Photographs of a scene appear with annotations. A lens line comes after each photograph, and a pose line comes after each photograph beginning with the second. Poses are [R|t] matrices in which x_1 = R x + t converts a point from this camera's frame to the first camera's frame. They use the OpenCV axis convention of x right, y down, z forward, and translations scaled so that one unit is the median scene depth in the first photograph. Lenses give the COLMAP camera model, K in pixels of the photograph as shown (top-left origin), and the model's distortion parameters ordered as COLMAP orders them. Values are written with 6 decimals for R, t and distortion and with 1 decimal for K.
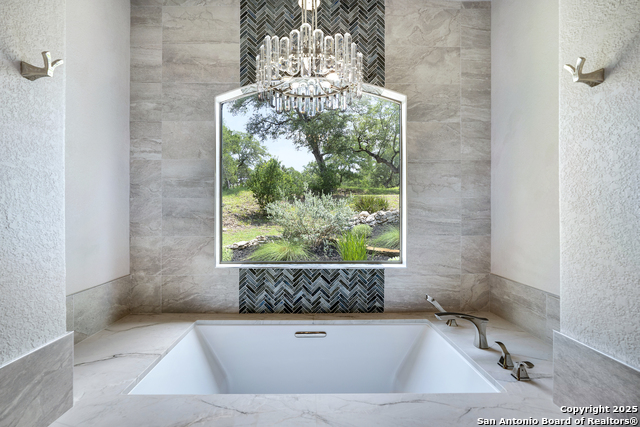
lens RADIAL K [[276.3, 0, 320.0], [0, 276.3, 213.5], [0, 0, 1]] dist [0.000365, -0.000055]
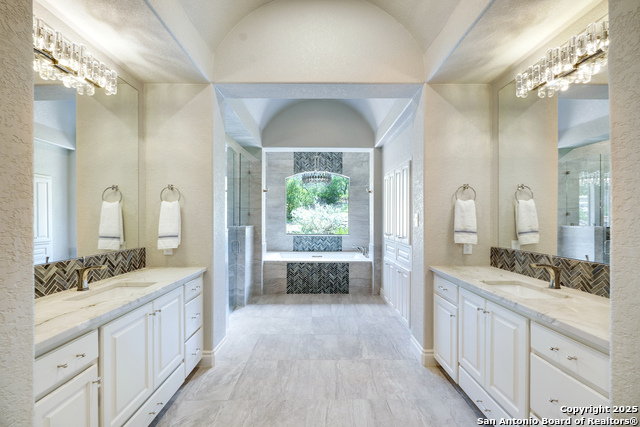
lens RADIAL K [[276.3, 0, 320.0], [0, 276.3, 213.5], [0, 0, 1]] dist [0.000365, -0.000055]
pose [[0.999350, 0.001324, -0.036037, 0.101228], [-0.001625, 0.999964, -0.008329, -0.016027], [0.036025, 0.008383, 0.999316, -1.931847]]
